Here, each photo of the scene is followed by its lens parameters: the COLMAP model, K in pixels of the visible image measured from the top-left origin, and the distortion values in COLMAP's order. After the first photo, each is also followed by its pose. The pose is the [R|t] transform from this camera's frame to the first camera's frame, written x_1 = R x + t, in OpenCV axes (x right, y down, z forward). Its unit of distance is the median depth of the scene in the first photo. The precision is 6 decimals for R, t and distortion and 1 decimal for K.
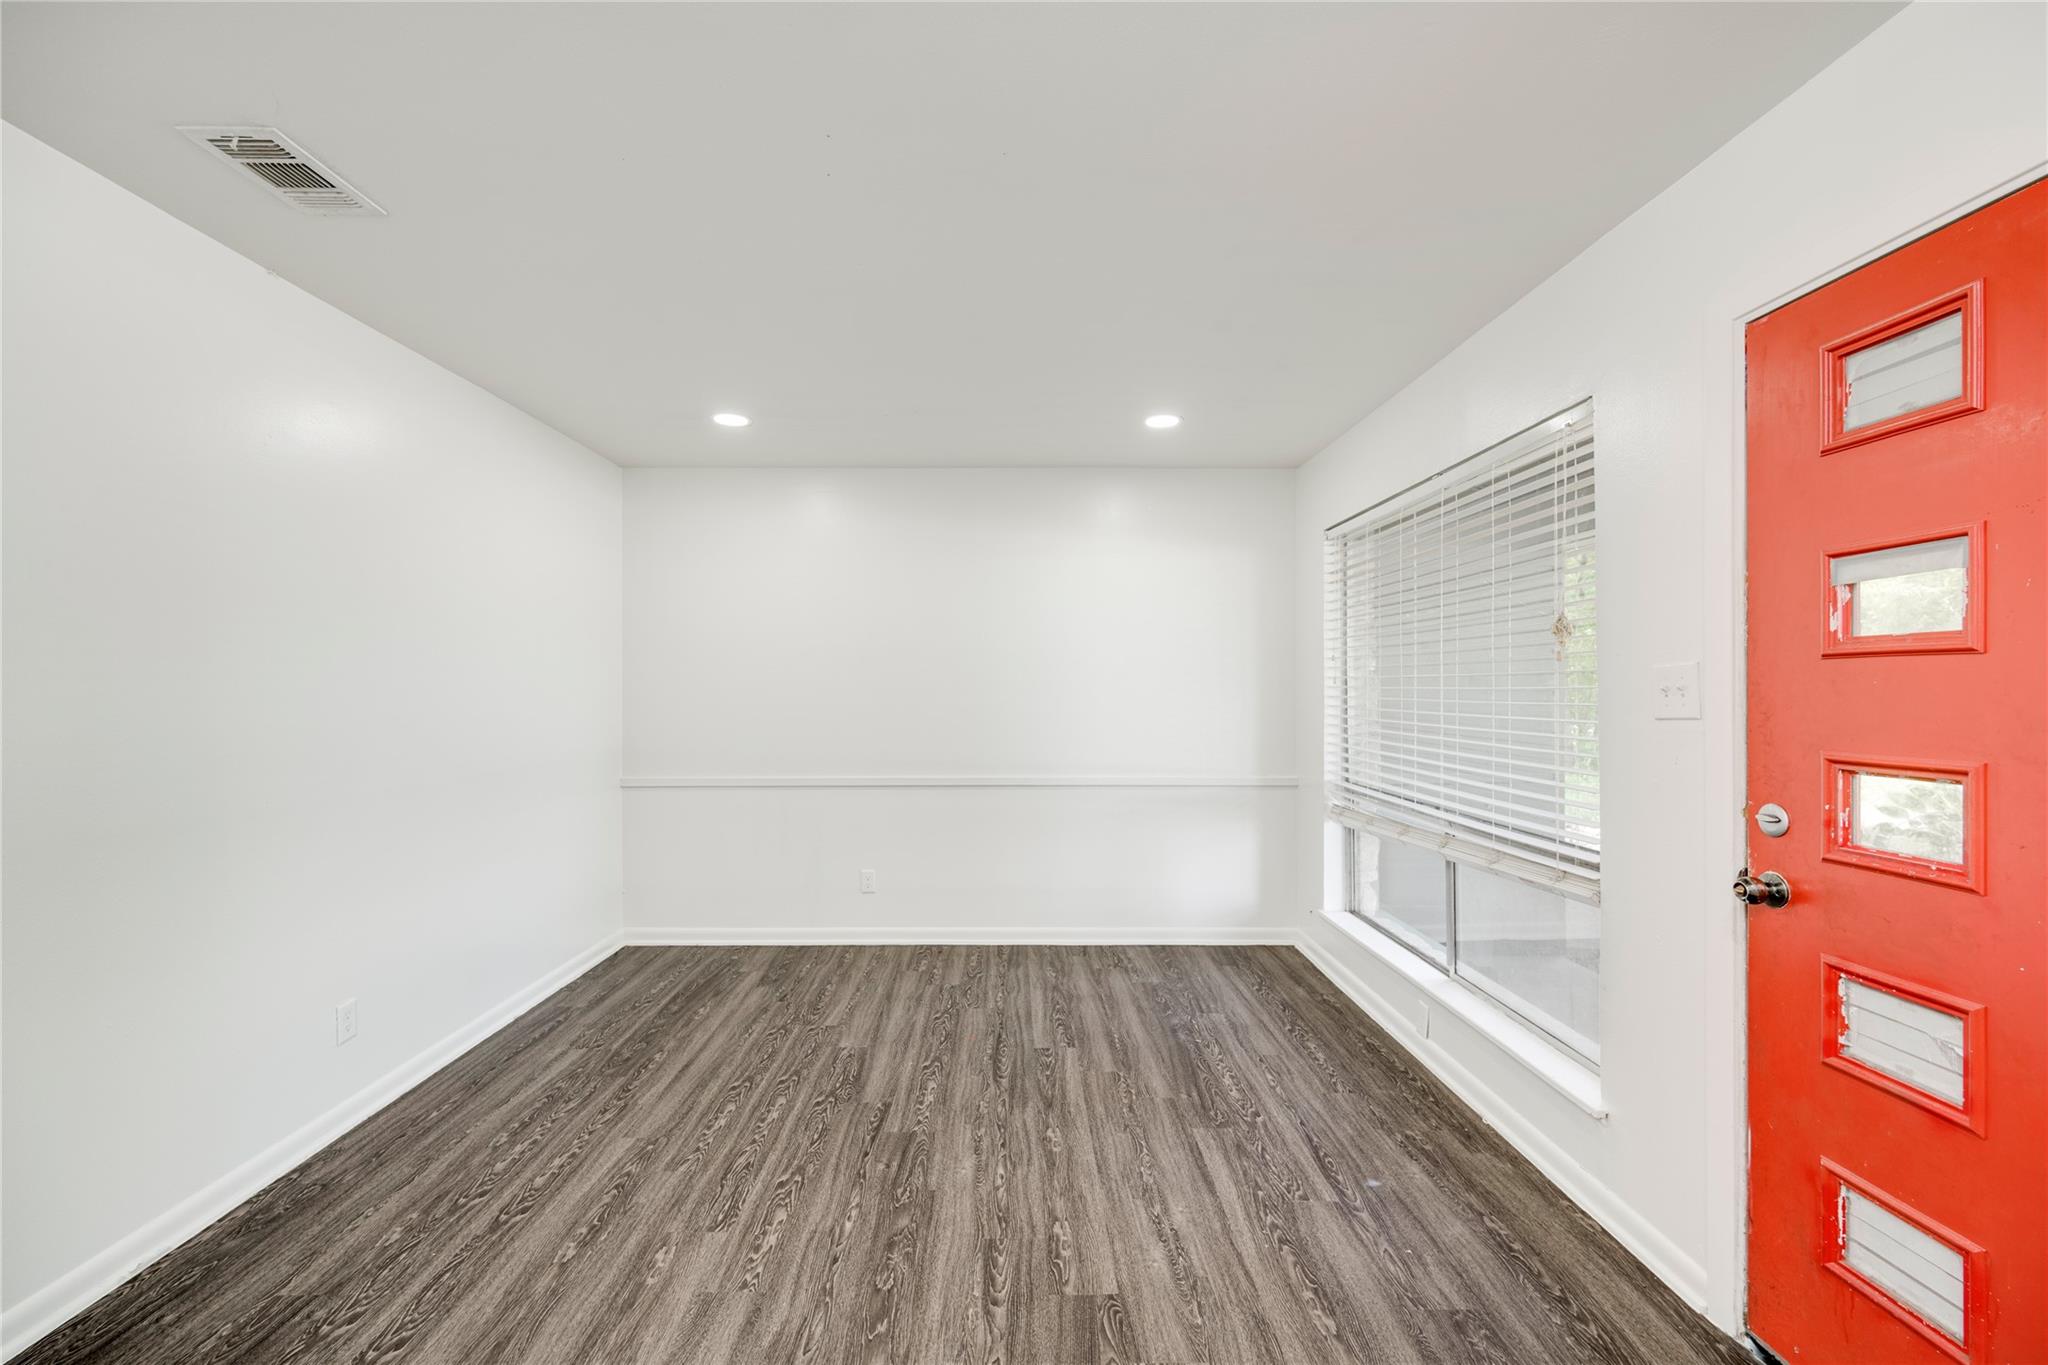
lens RADIAL K [[816.7, 0, 1015.7], [0, 816.7, 692.8], [0, 0, 1]] dist [-0.000964, -0.000304]
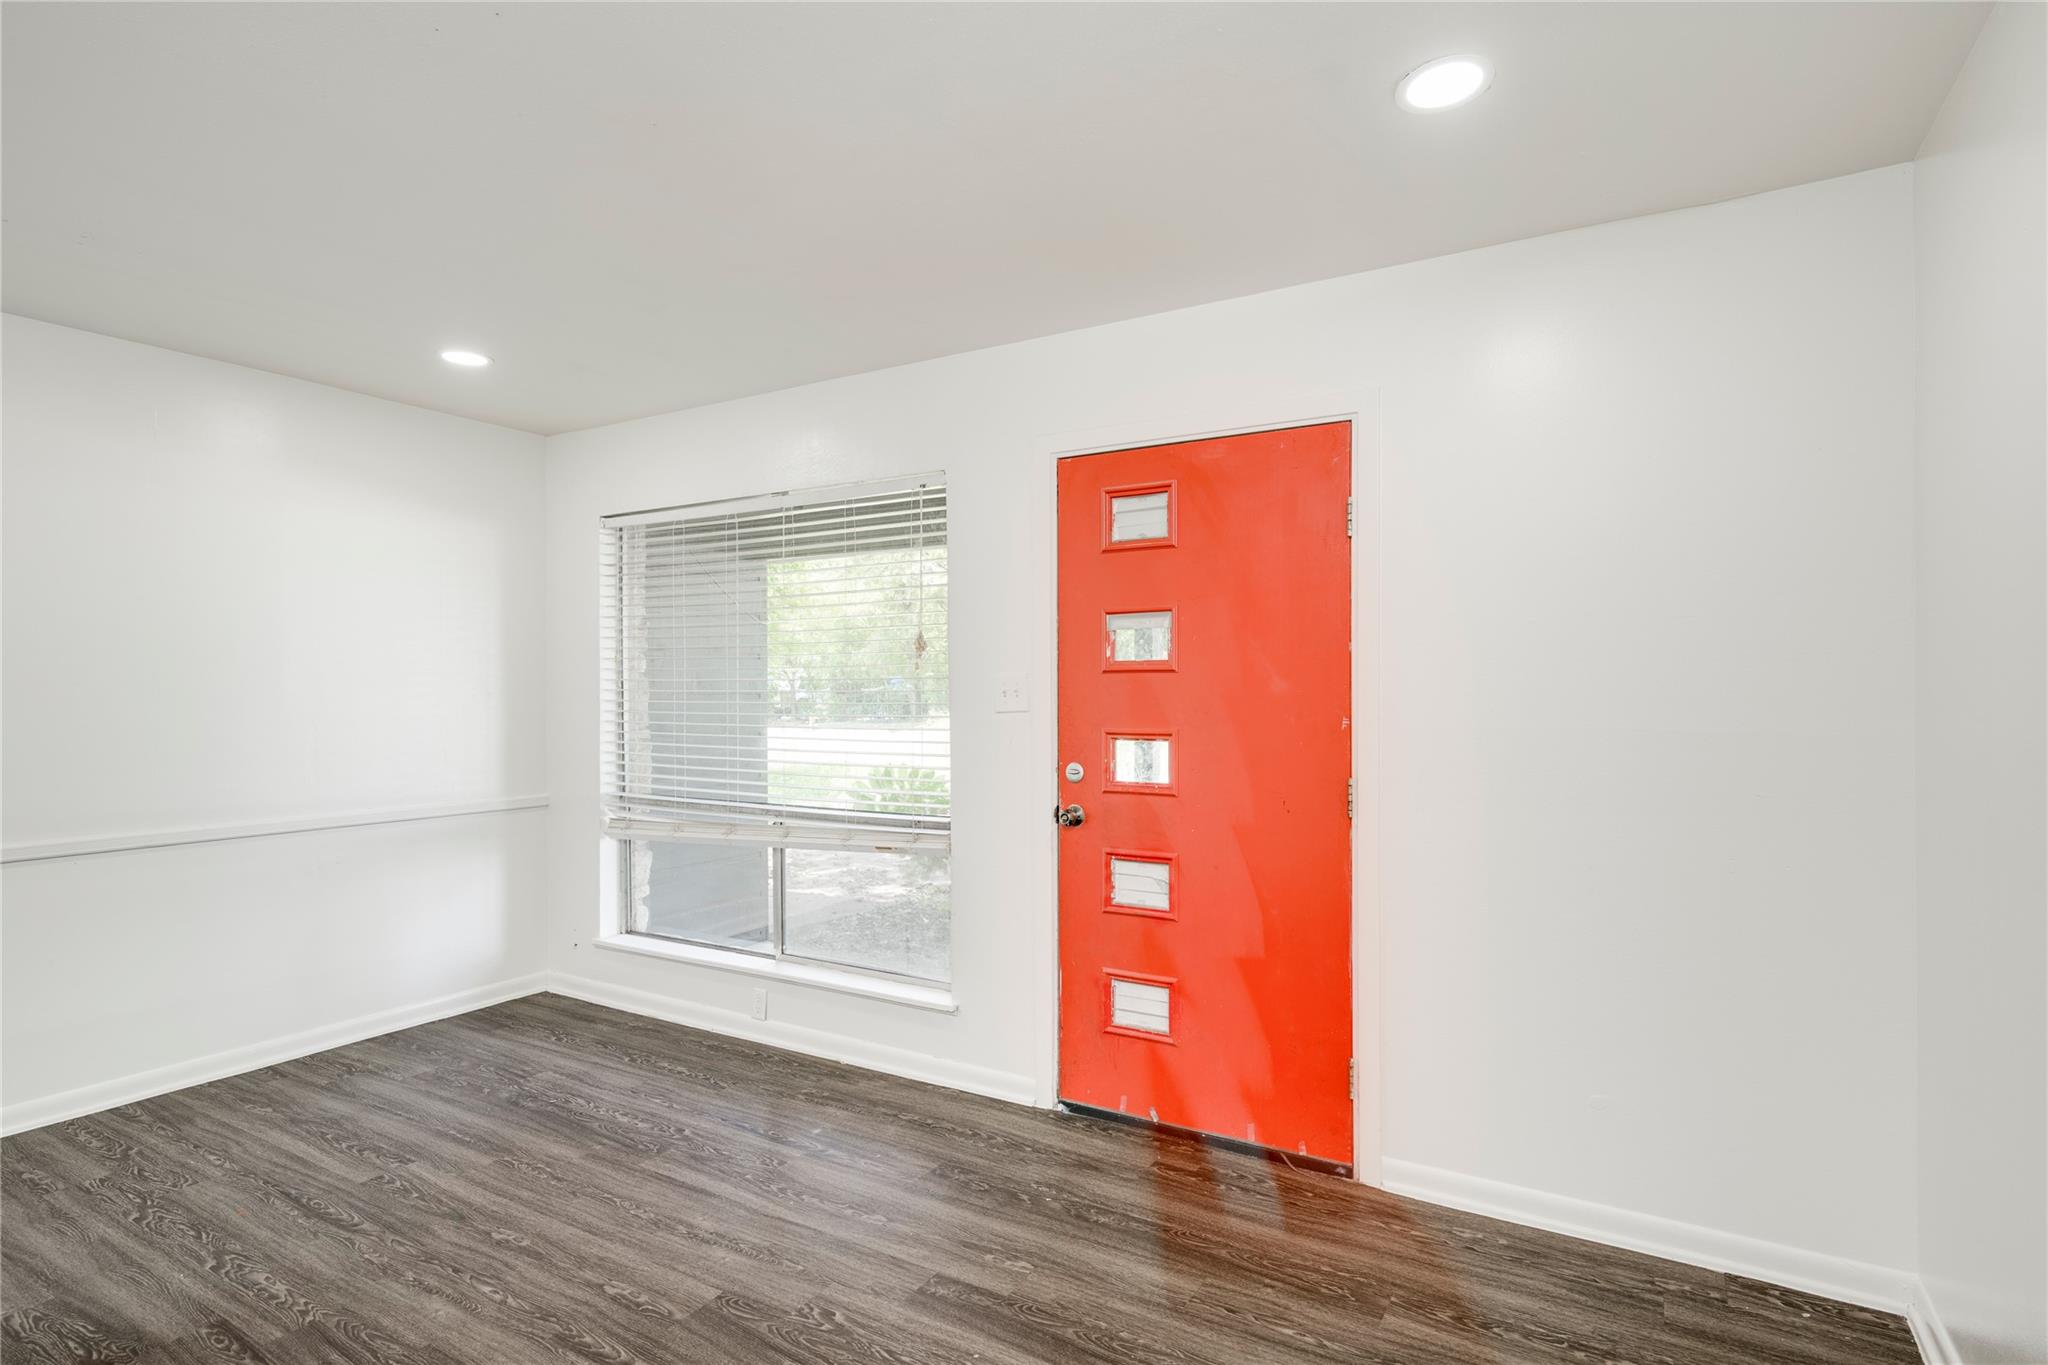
lens RADIAL K [[1016.3, 0, 1023.3], [0, 1016.3, 703.4], [0, 0, 1]] dist [0.002327, 0.000028]
pose [[0.528623, -0.010777, 0.848788, -0.554189], [0.006311, 0.999942, 0.008765, 0.001009], [-0.848833, 0.000723, 0.528661, 0.016081]]
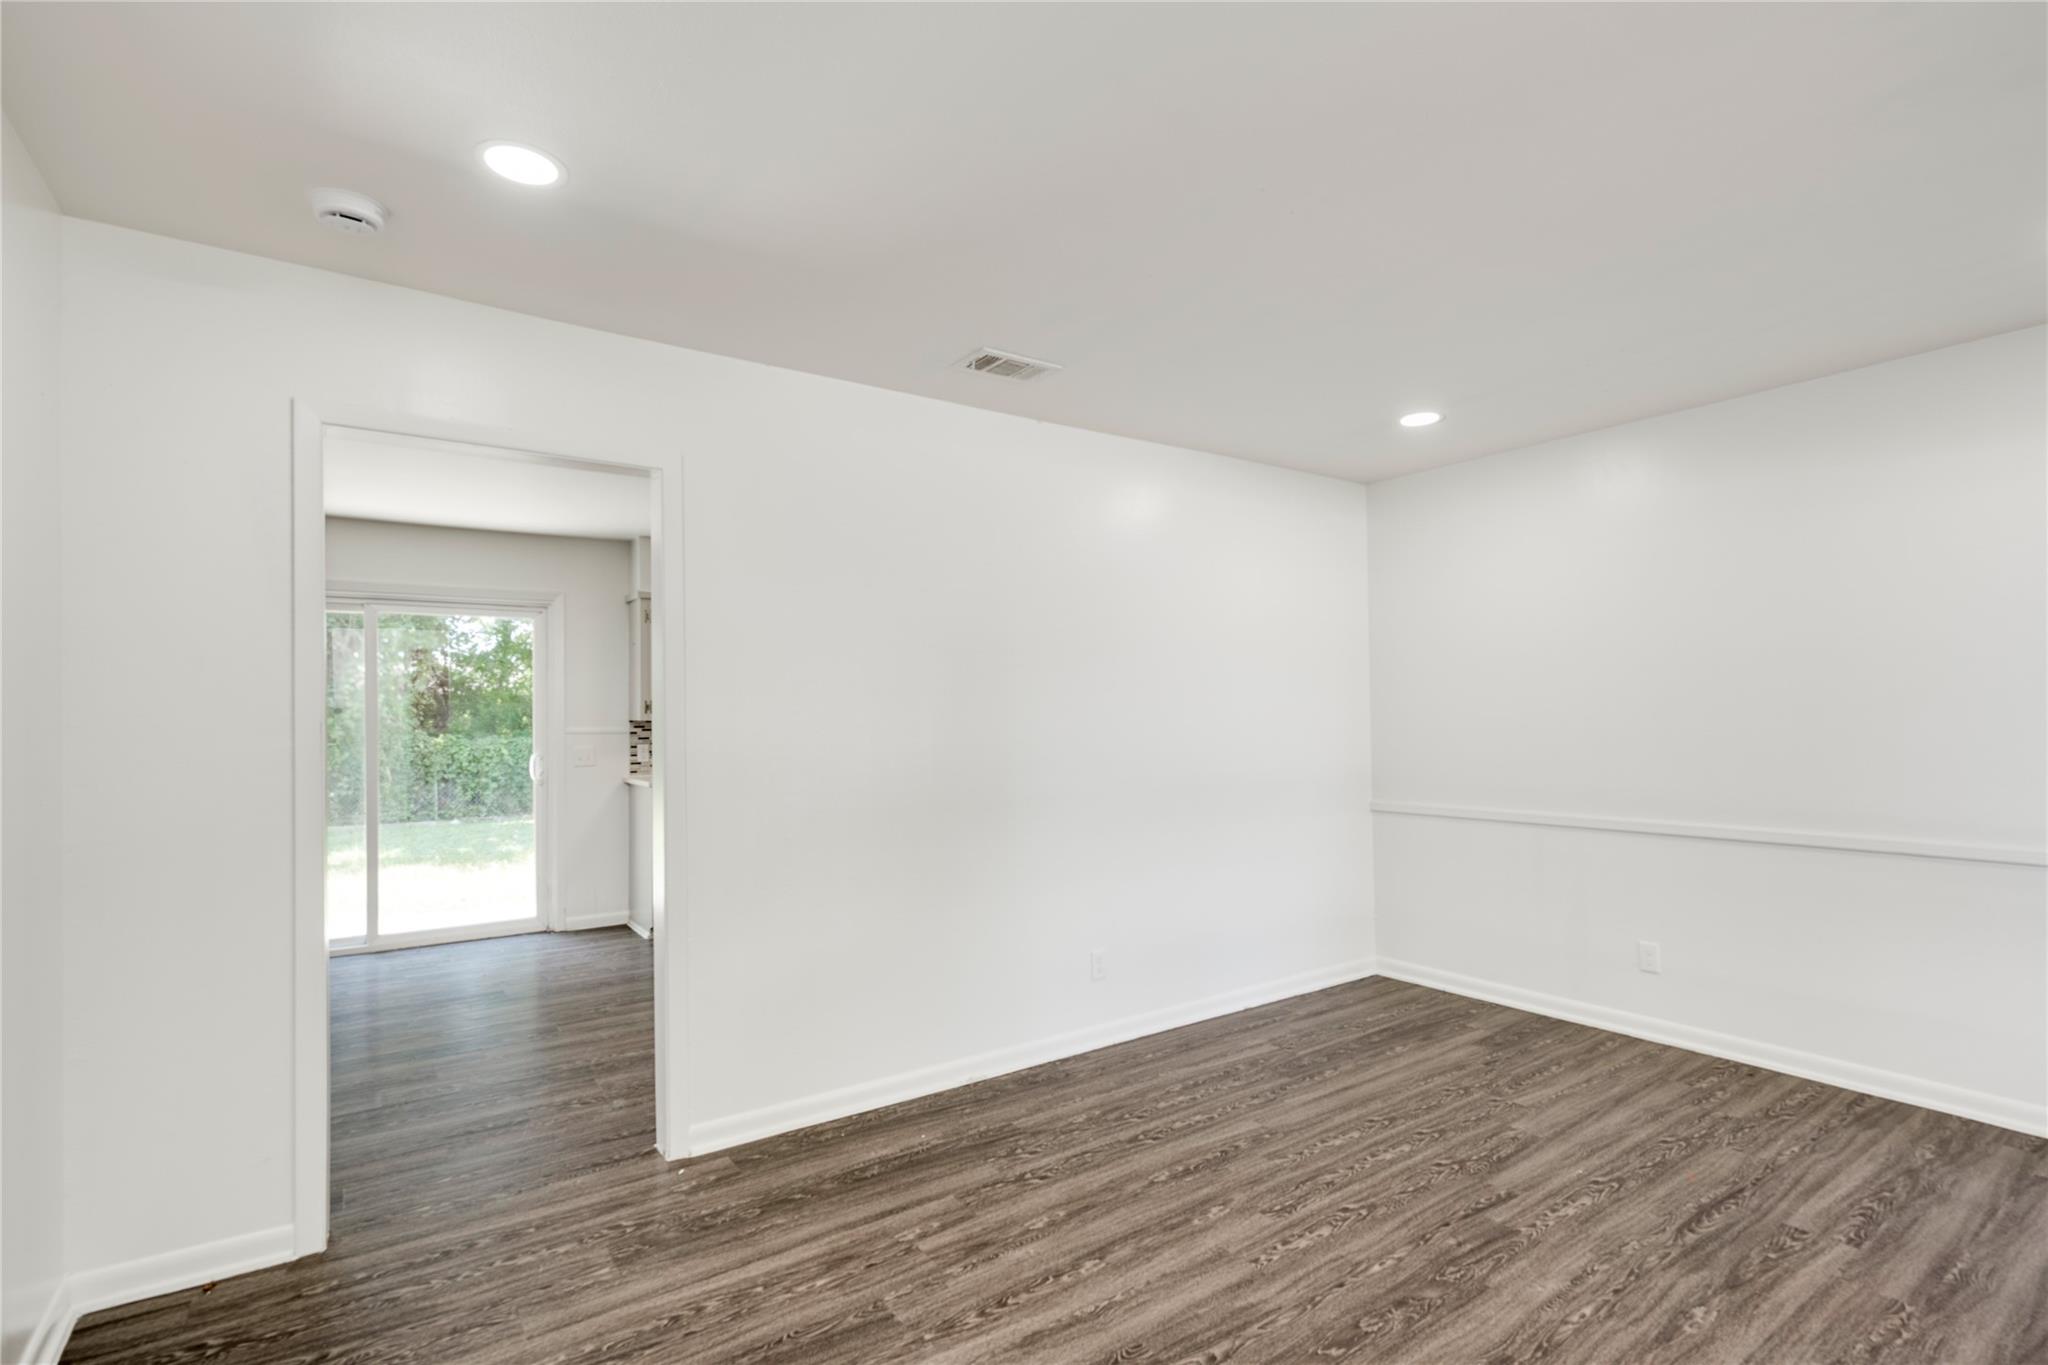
lens RADIAL K [[973.4, 0, 1056.8], [0, 973.4, 693.9], [0, 0, 1]] dist [0.001448, -0.000320]
pose [[0.587196, -0.023426, -0.809106, 0.436981], [0.007620, 0.999697, -0.023414, 0.001120], [0.809409, 0.007583, 0.587196, 0.015765]]
